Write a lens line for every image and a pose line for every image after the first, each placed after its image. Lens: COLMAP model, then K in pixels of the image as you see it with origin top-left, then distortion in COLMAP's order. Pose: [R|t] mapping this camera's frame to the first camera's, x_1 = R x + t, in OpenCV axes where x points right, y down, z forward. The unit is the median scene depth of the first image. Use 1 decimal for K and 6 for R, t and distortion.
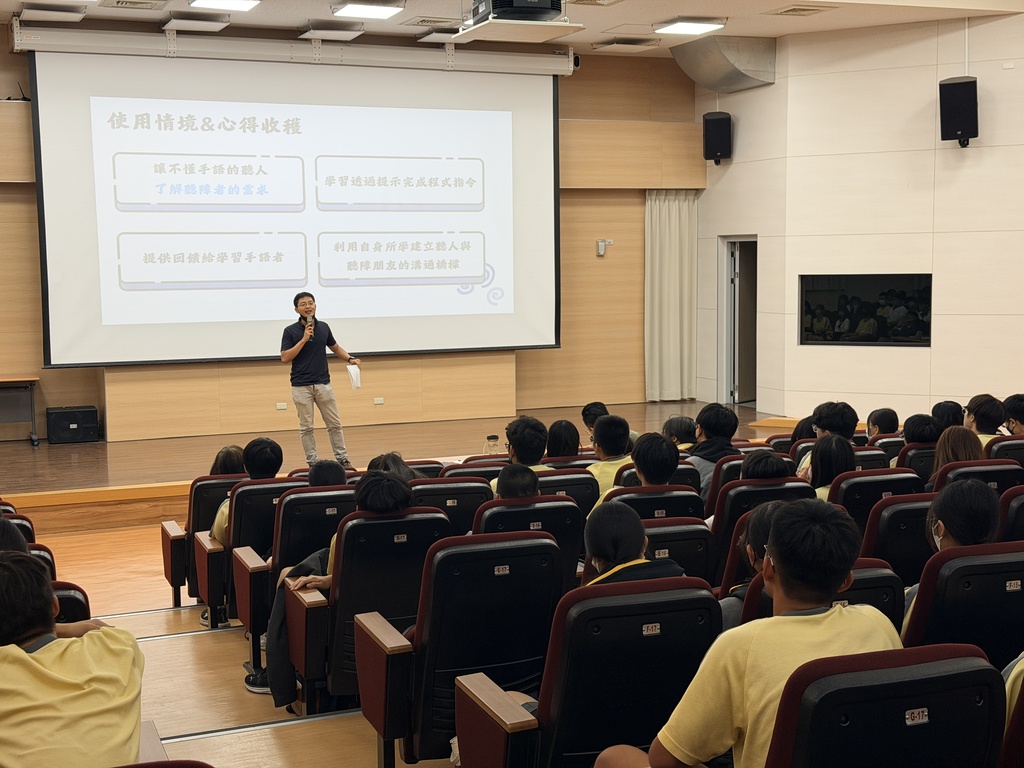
lens RADIAL K [[1408.4, 0, 512.0], [0, 1408.4, 384.0], [0, 0, 1]] dist [-0.013566, -0.076863]
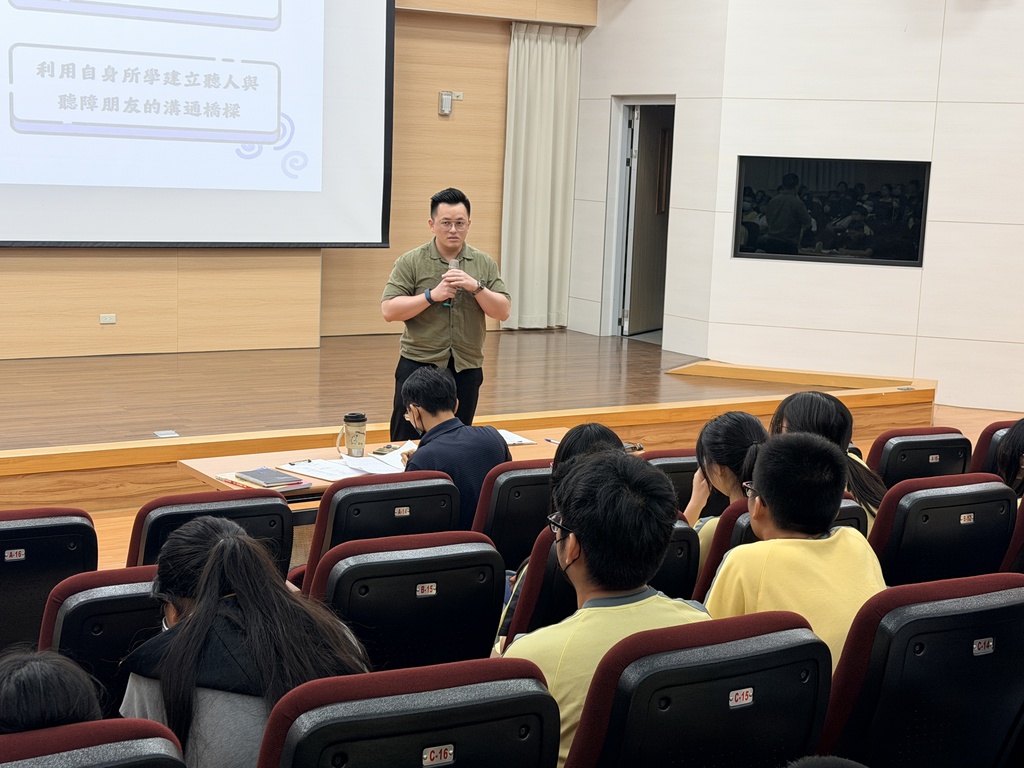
lens RADIAL K [[1492.0, 0, 512.0], [0, 1492.0, 384.0], [0, 0, 1]] dist [0.101327, -0.151732]
pose [[0.982970, 0.024293, 0.182152, -0.036315], [-0.036019, 0.997466, 0.061346, -0.006621], [-0.180200, -0.066862, 0.981355, 0.284321]]
